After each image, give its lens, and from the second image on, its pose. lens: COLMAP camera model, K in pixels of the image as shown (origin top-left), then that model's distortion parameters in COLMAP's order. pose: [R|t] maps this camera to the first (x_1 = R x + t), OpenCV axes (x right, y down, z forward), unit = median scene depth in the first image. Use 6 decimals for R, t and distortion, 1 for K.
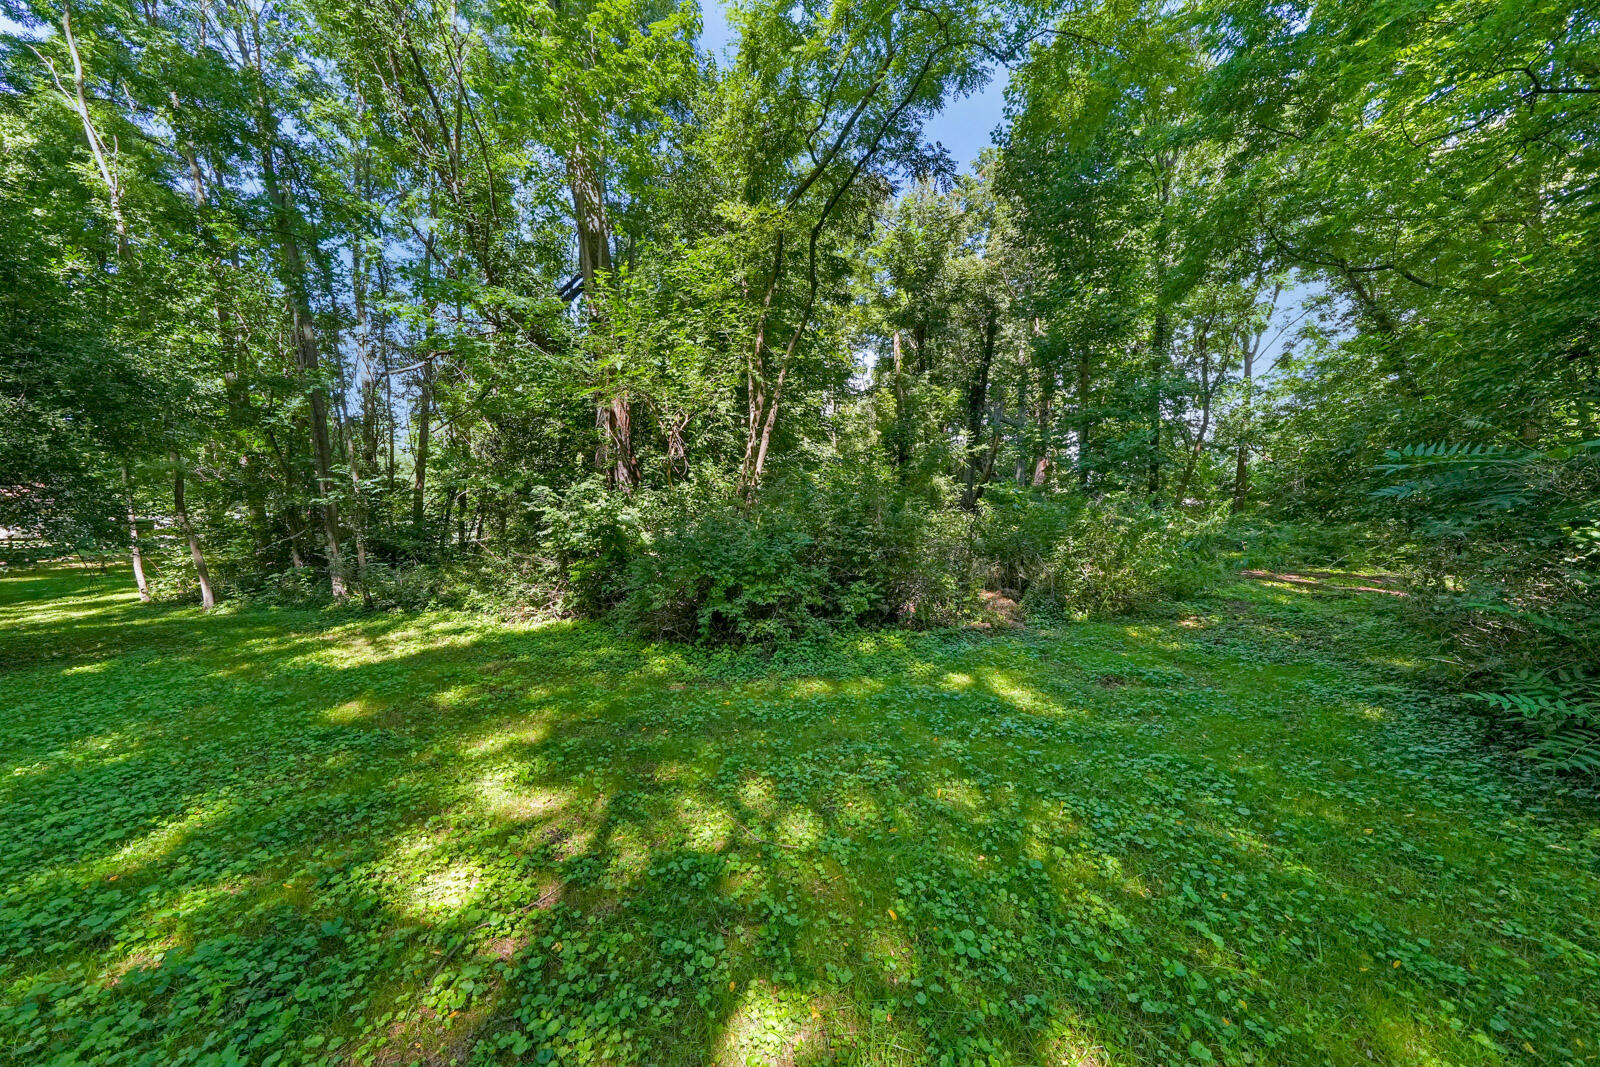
lens RADIAL K [[542.1, 0, 801.8], [0, 542.1, 535.8], [0, 0, 1]] dist [0.000159, 0.000298]
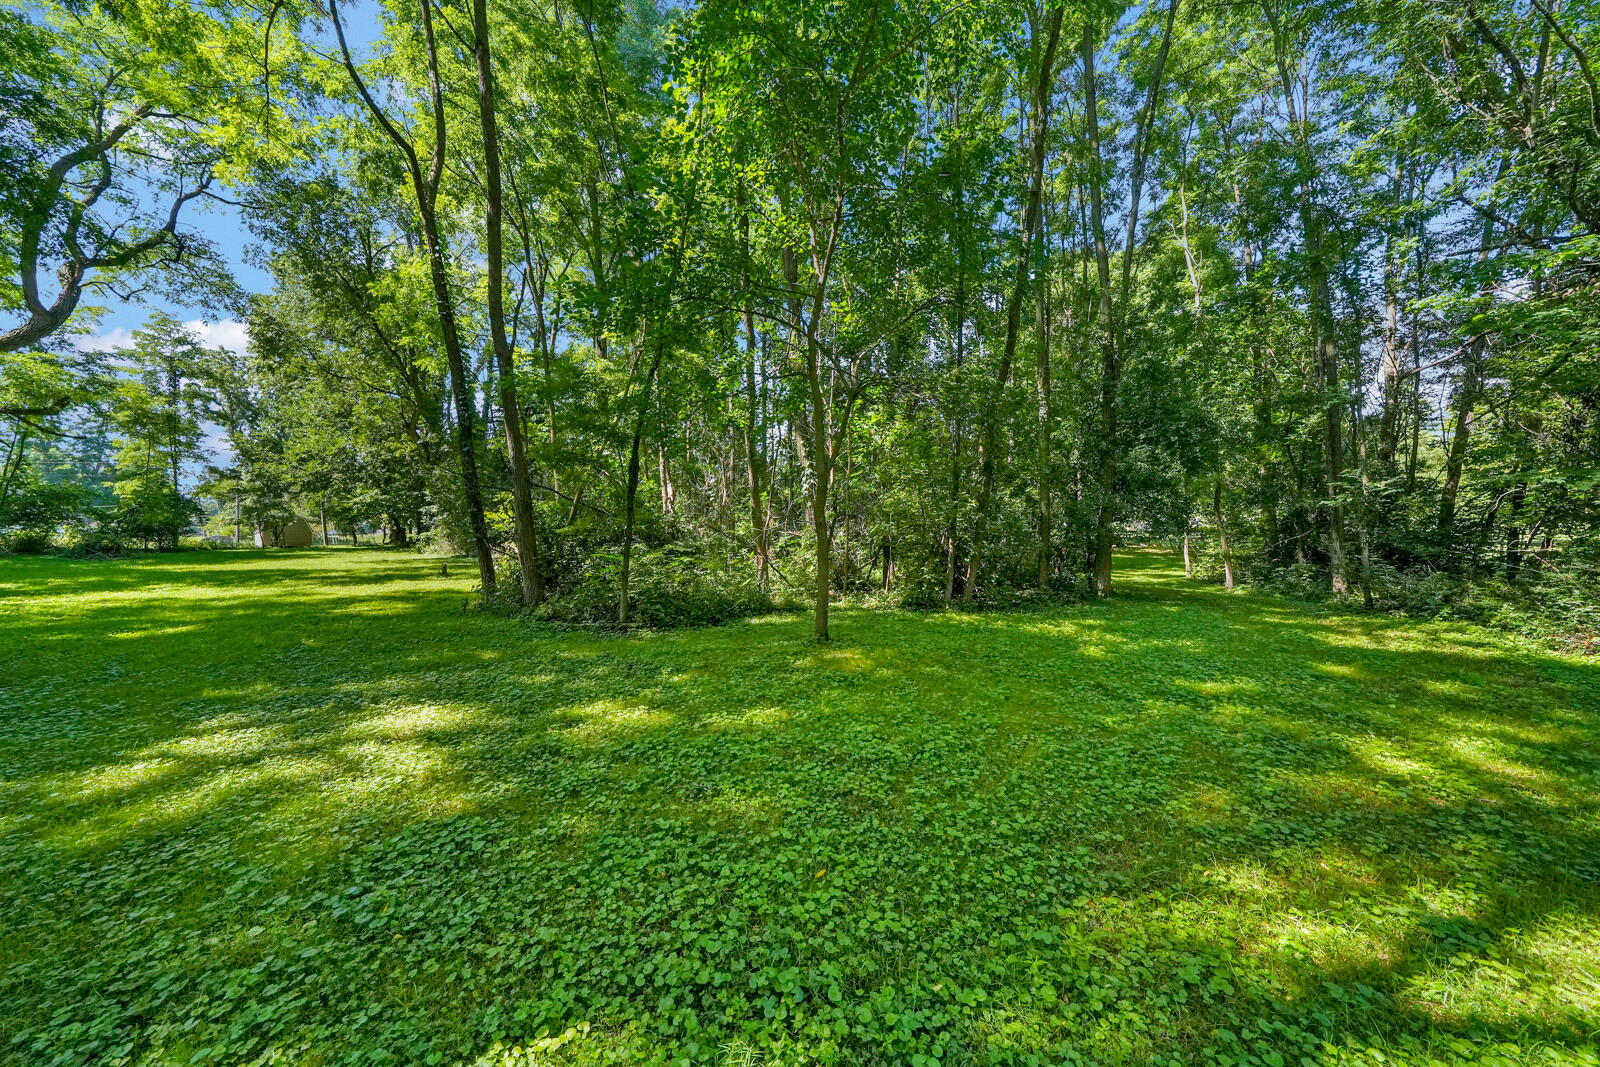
lens RADIAL K [[542.1, 0, 801.4], [0, 542.1, 531.2], [0, 0, 1]] dist [0.000159, 0.000298]
pose [[0.077060, 0.038841, -0.996270, 0.097854], [-0.054754, 0.997898, 0.034669, 0.009541], [0.995522, 0.051878, 0.079024, -0.112727]]
